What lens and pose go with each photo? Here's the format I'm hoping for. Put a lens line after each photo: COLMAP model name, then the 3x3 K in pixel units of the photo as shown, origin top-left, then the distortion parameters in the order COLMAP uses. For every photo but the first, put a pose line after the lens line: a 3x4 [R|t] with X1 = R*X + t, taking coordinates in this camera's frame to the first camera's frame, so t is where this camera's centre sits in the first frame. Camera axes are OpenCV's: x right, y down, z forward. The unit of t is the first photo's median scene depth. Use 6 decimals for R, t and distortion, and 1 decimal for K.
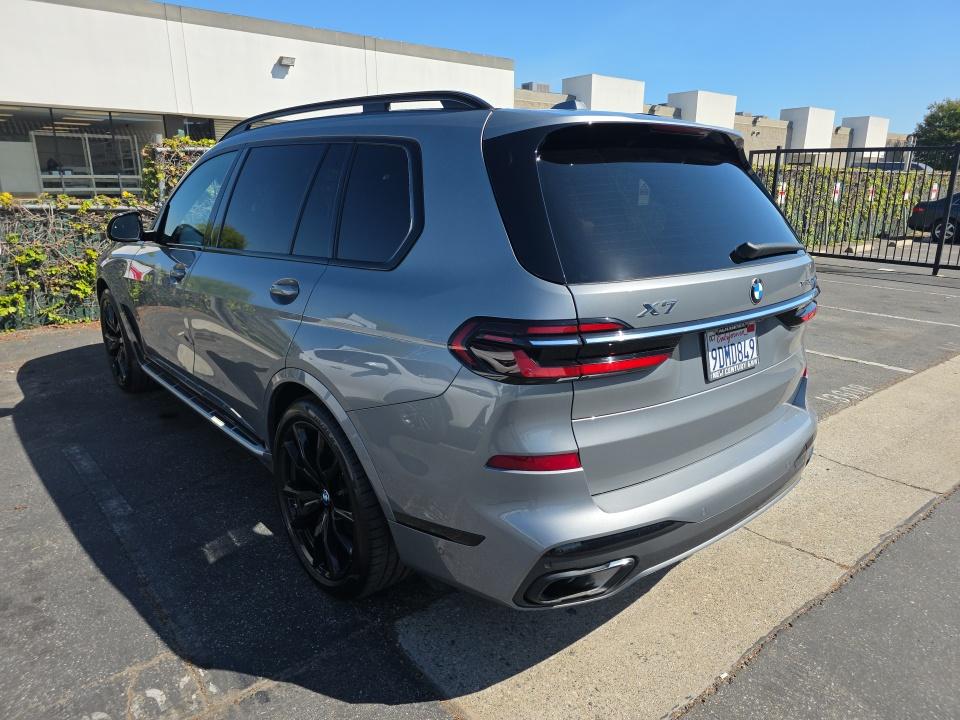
lens RADIAL K [[648.9, 0, 488.4], [0, 648.9, 358.2], [0, 0, 1]] dist [0.047485, -0.026110]
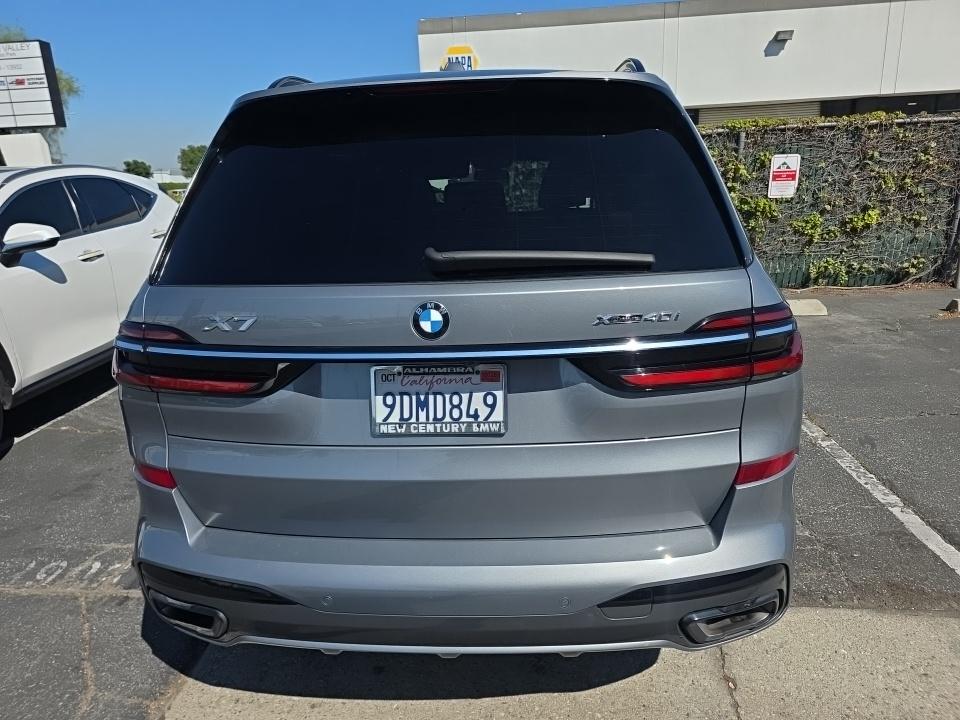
lens RADIAL K [[648.9, 0, 482.4], [0, 648.9, 363.3], [0, 0, 1]] dist [0.047485, -0.026110]
pose [[0.712600, 0.156440, -0.683906, 0.878161], [-0.140623, 0.986889, 0.079222, -0.114624], [0.687333, 0.039719, 0.725256, 0.525308]]
